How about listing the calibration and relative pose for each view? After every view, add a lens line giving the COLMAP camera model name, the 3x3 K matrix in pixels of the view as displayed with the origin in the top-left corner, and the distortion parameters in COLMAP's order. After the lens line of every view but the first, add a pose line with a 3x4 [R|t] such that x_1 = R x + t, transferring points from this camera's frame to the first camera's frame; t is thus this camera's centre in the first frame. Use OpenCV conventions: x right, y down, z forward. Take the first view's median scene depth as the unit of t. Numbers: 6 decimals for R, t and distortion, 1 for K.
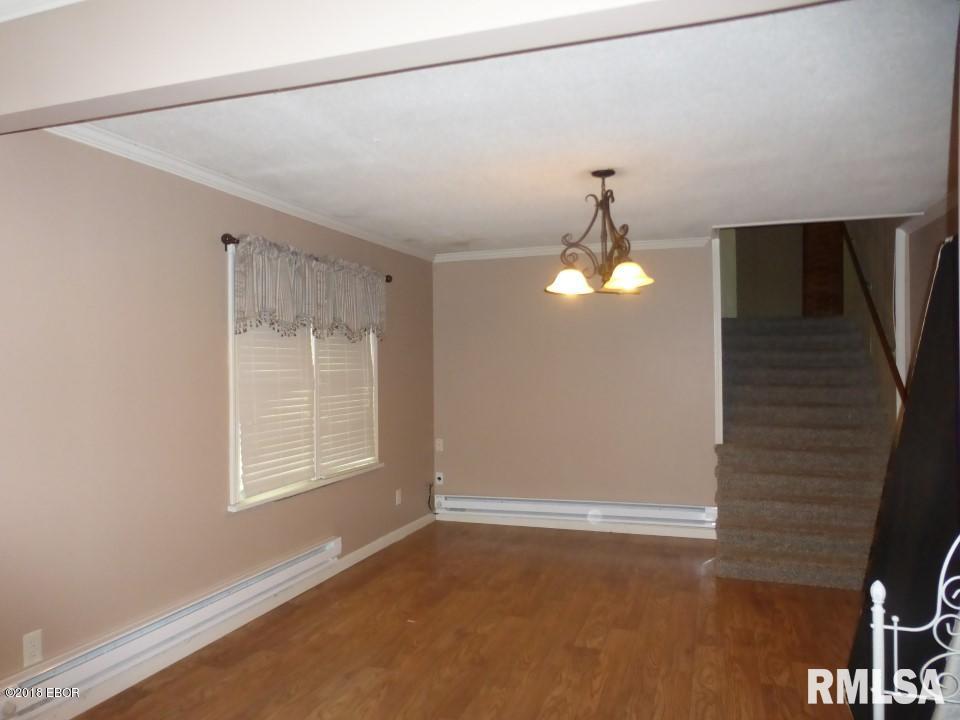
lens RADIAL K [[701.7, 0, 478.8], [0, 701.7, 366.0], [0, 0, 1]] dist [-0.042485, 0.013307]
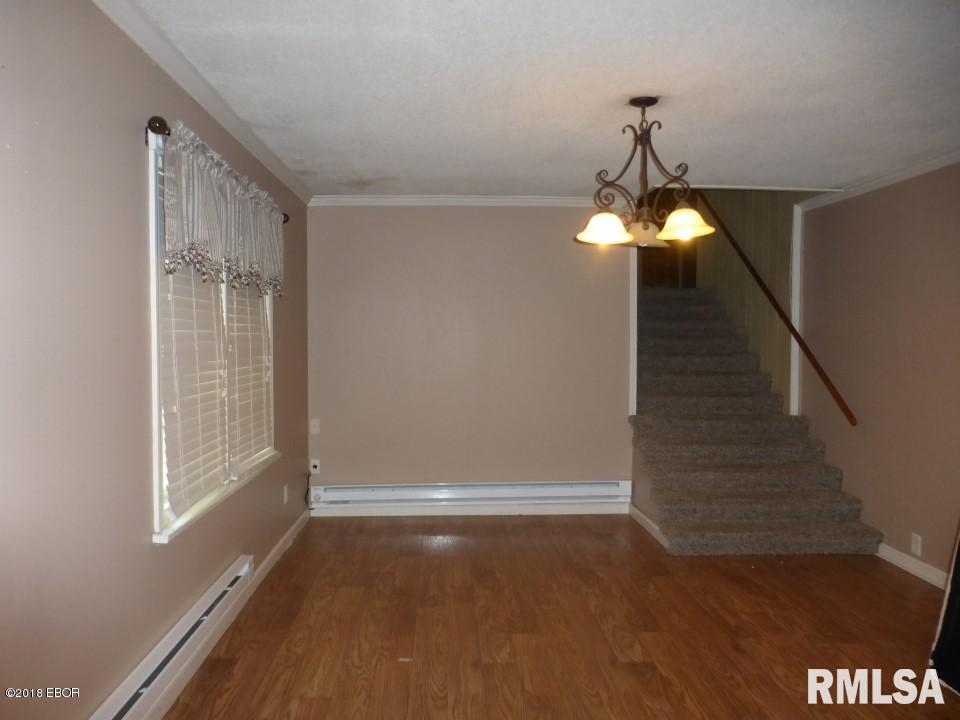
lens RADIAL K [[701.7, 0, 480.4], [0, 701.7, 358.1], [0, 0, 1]] dist [-0.042485, 0.013307]
pose [[0.929652, -0.003335, 0.368424, -0.251639], [-0.007628, 0.999570, 0.028297, 0.009364], [-0.368360, -0.029117, 0.929227, 0.222695]]
